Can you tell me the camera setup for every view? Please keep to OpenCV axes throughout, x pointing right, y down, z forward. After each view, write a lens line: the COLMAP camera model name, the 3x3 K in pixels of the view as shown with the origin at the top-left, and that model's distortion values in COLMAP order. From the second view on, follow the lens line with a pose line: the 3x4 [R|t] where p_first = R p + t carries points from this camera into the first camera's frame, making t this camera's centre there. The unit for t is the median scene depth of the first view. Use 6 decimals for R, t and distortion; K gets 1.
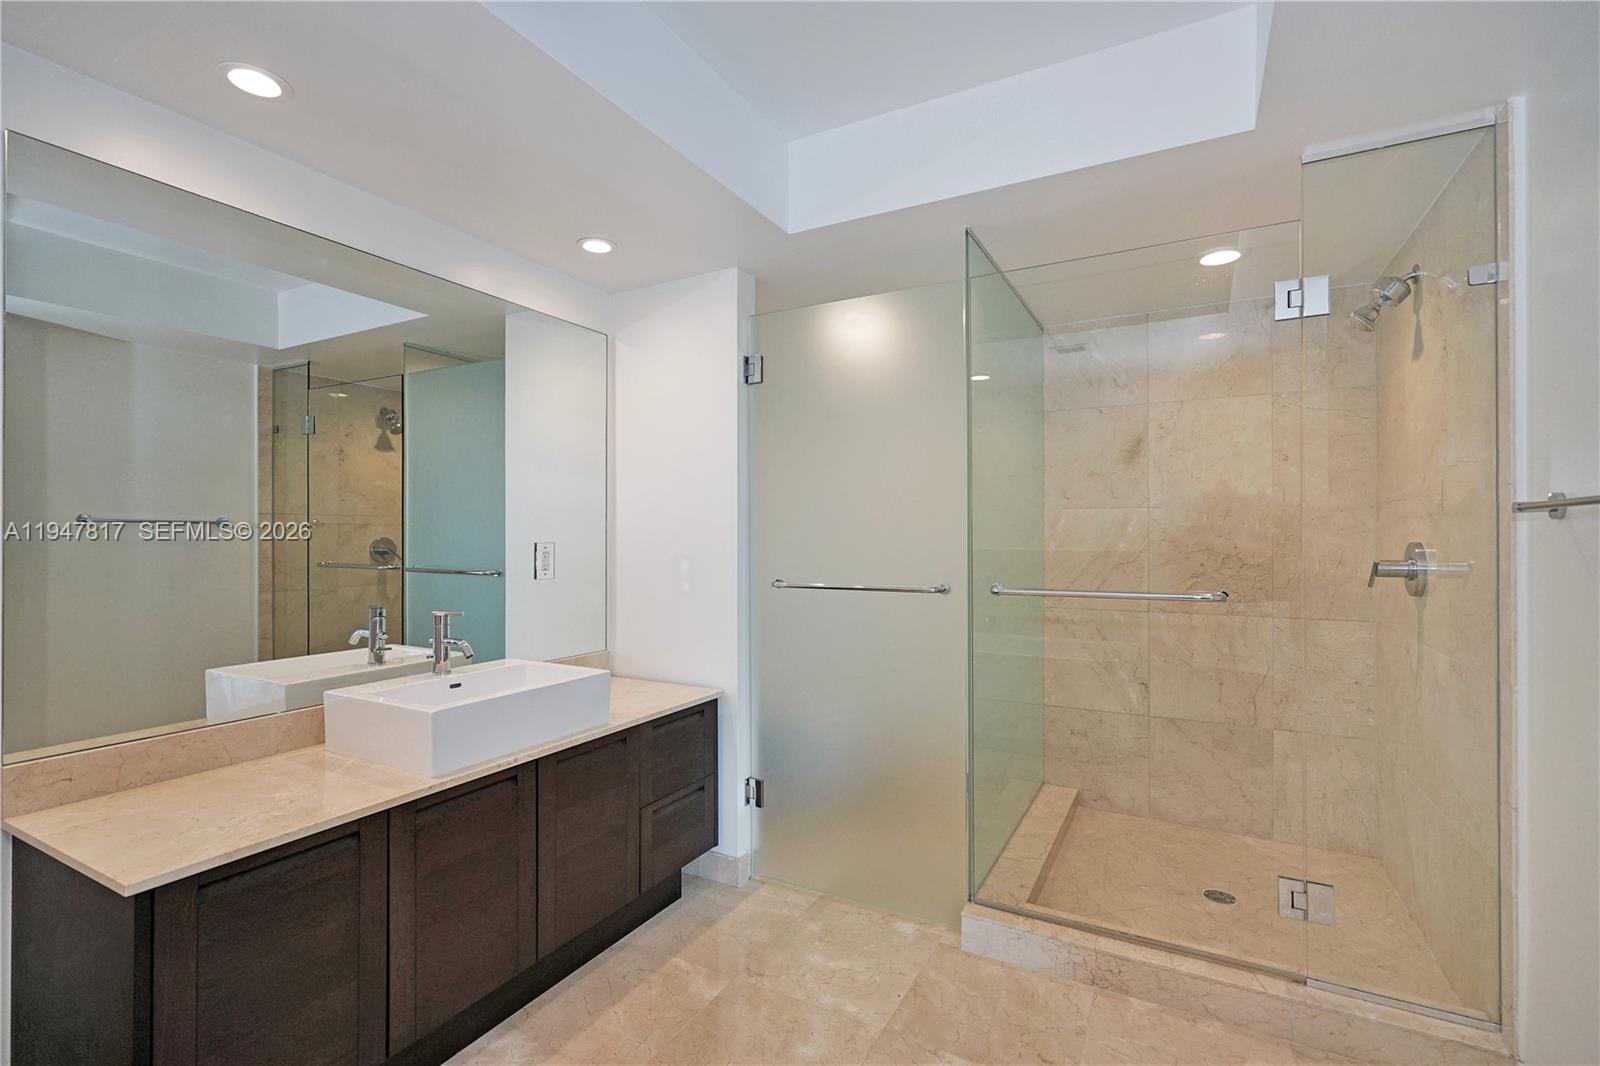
lens RADIAL K [[722.5, 0, 794.9], [0, 722.5, 533.3], [0, 0, 1]] dist [-0.005125, 0.002780]
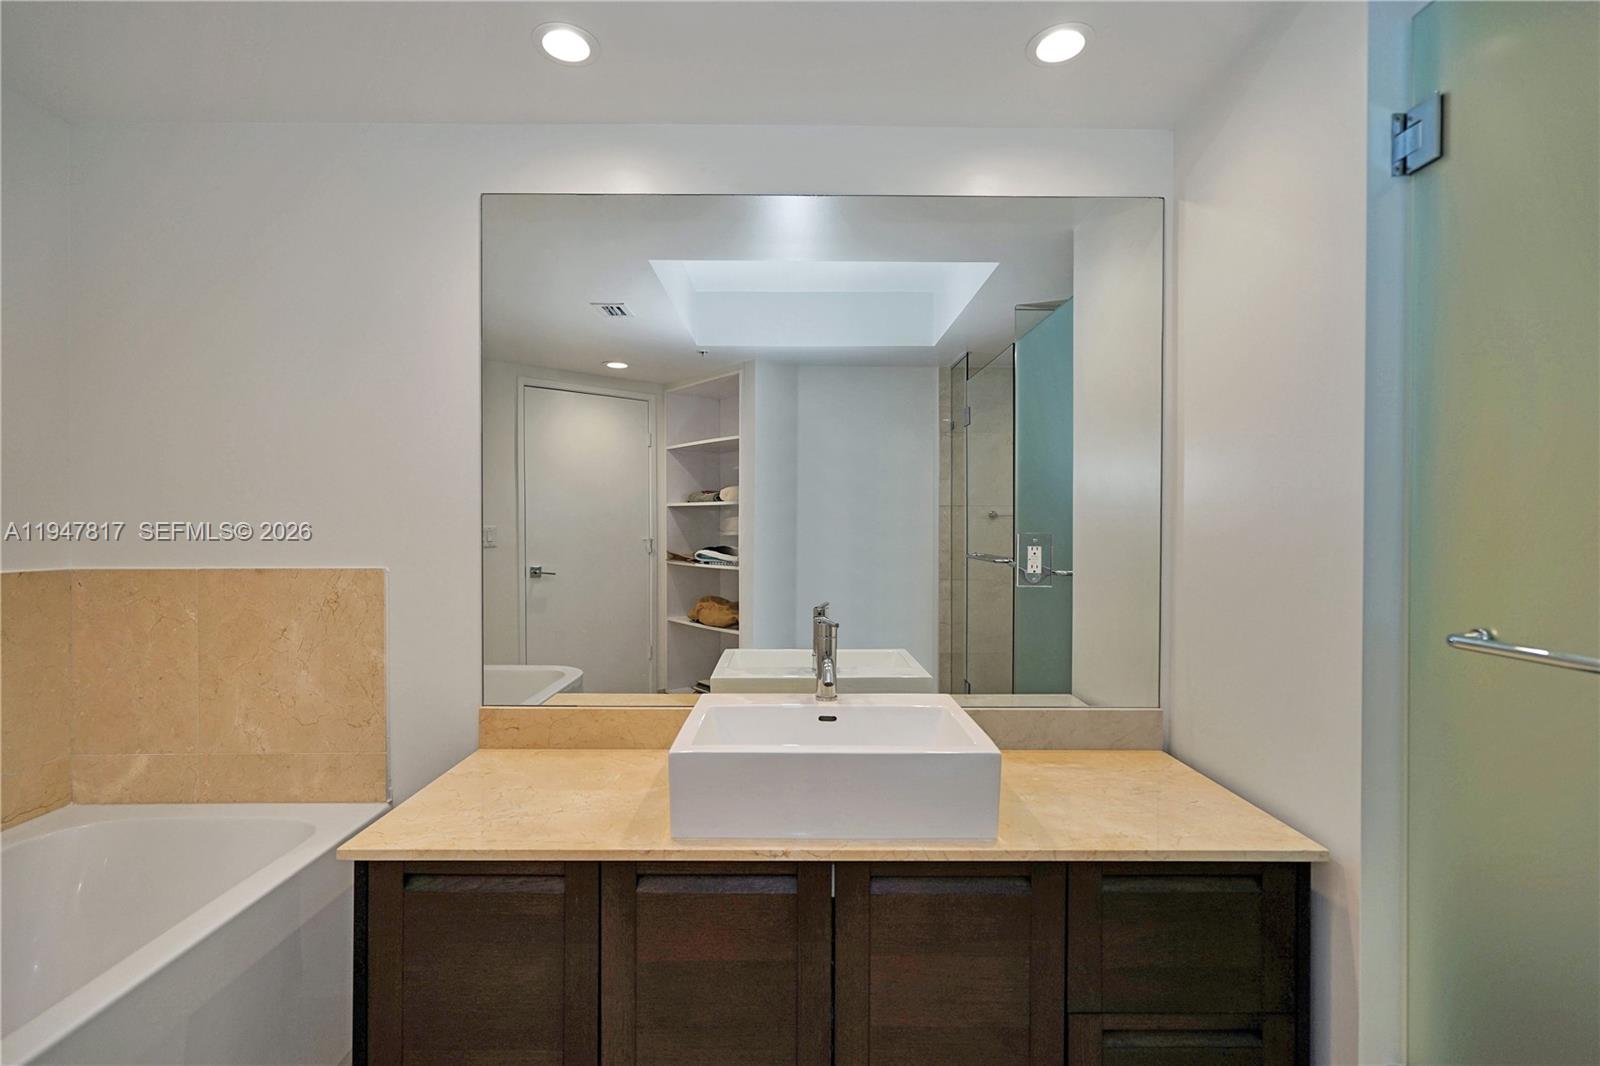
lens RADIAL K [[722.5, 0, 793.4], [0, 722.5, 535.8], [0, 0, 1]] dist [-0.005125, 0.002780]
pose [[0.488047, 0.009827, -0.872762, 0.153034], [0.000287, 0.999935, 0.011419, 0.007926], [0.872817, -0.005823, 0.488012, 0.514586]]
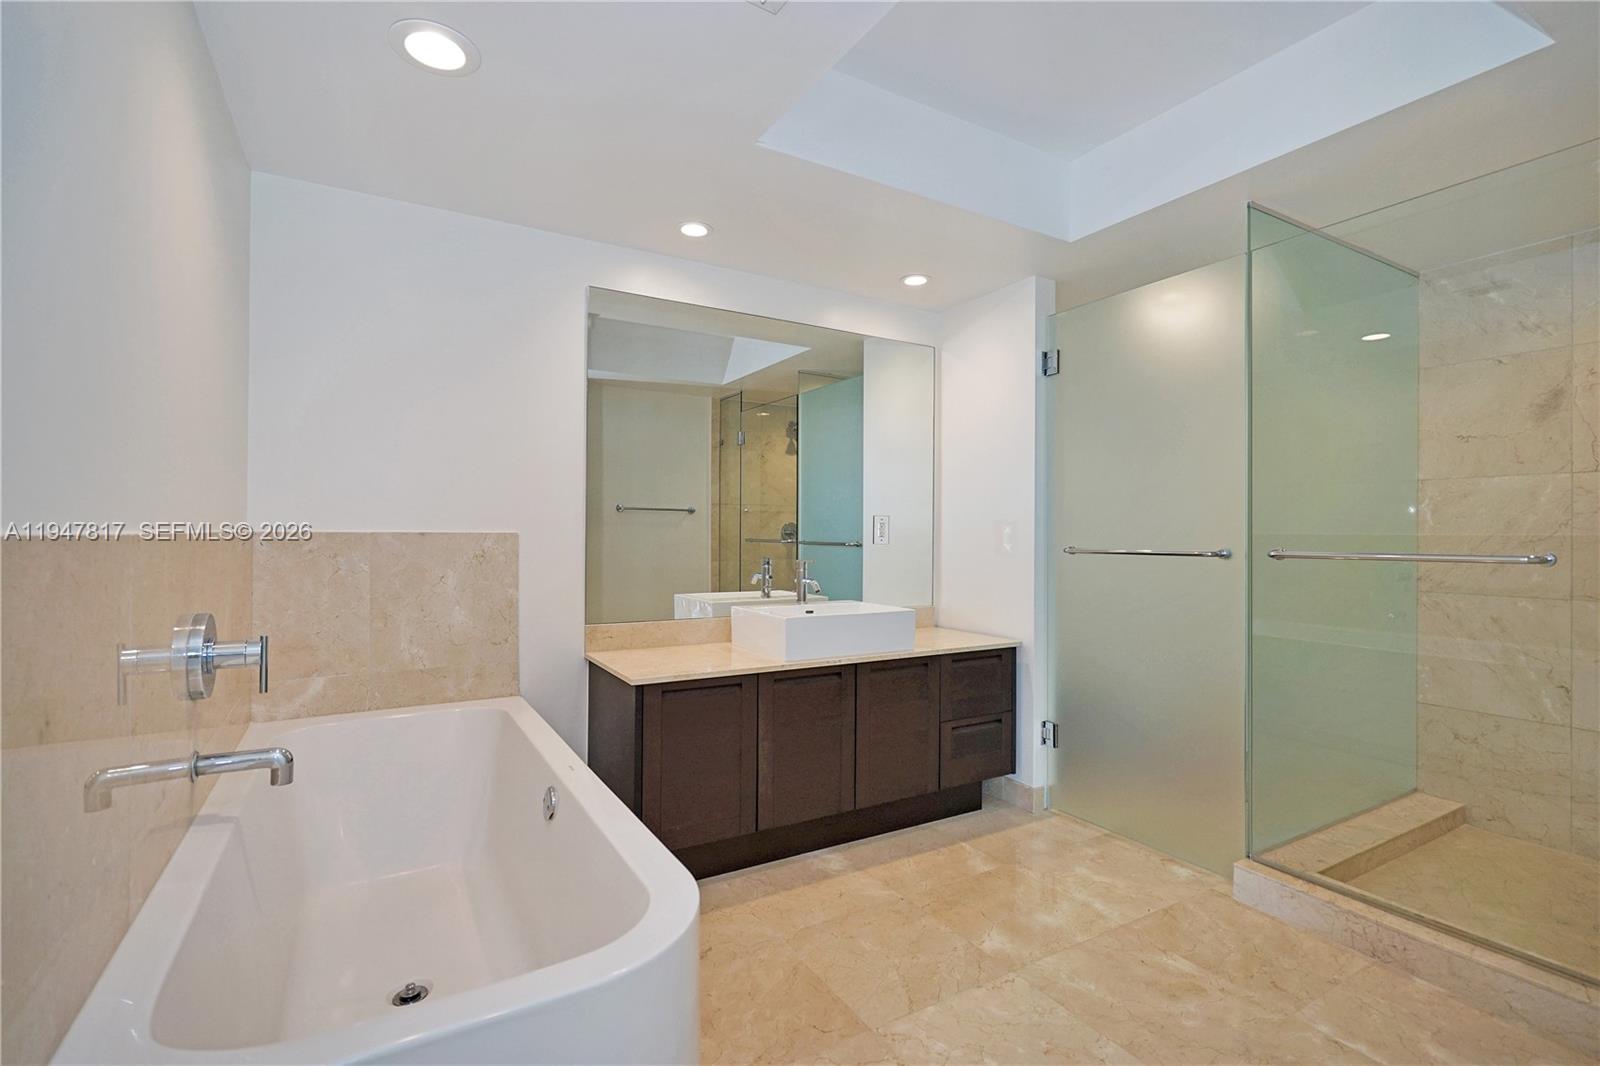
lens RADIAL K [[722.5, 0, 796.3], [0, 722.5, 531.0], [0, 0, 1]] dist [-0.005125, 0.002780]
pose [[0.857653, 0.003619, -0.514217, 0.205101], [-0.004948, 0.999987, -0.001215, 0.046733], [0.514206, 0.003586, 0.857659, -0.200704]]
